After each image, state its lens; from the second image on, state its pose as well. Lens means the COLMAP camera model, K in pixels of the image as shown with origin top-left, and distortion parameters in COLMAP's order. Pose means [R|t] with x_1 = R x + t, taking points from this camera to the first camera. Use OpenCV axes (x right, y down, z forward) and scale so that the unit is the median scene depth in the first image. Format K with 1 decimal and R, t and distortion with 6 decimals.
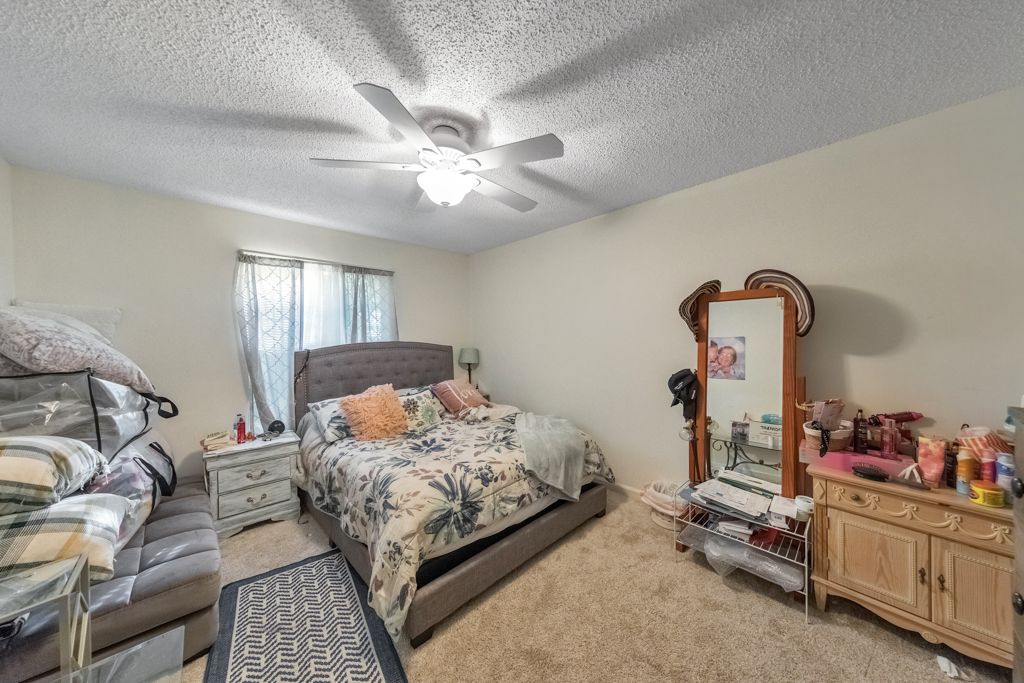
lens RADIAL K [[345.6, 0, 512.0], [0, 345.6, 341.5], [0, 0, 1]] dist [0.000382, 0.000020]
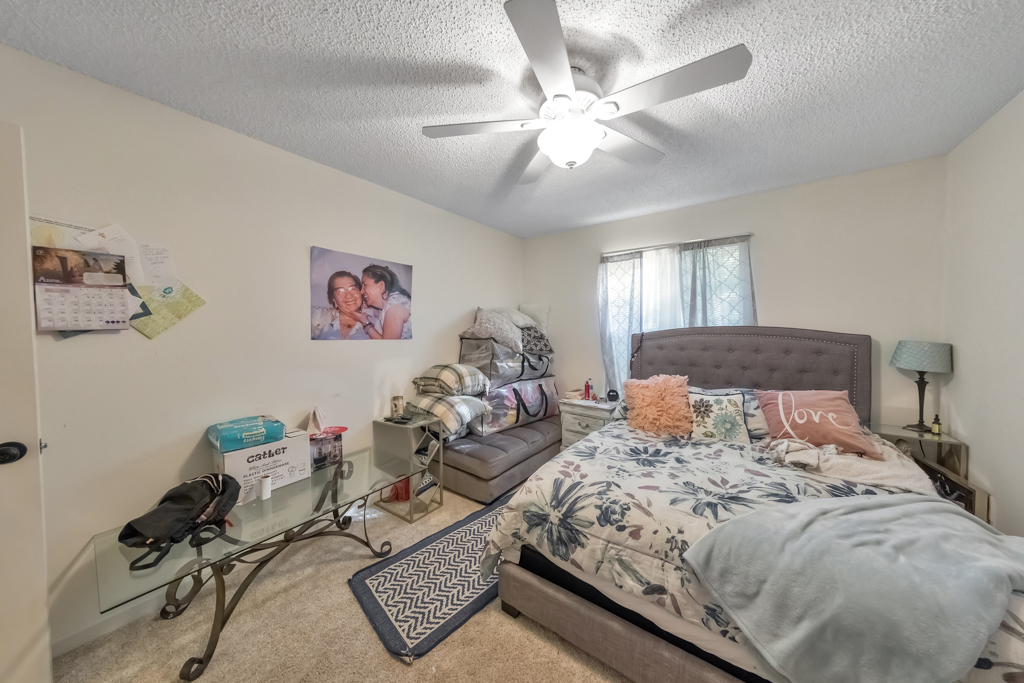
lens RADIAL K [[321.1, 0, 512.0], [0, 321.1, 341.5], [0, 0, 1]] dist [0.000480, 0.000012]
pose [[0.161051, 0.061916, -0.985002, 0.415904], [-0.006526, 0.998075, 0.061671, -0.010085], [0.986924, -0.003504, 0.161146, 0.535597]]
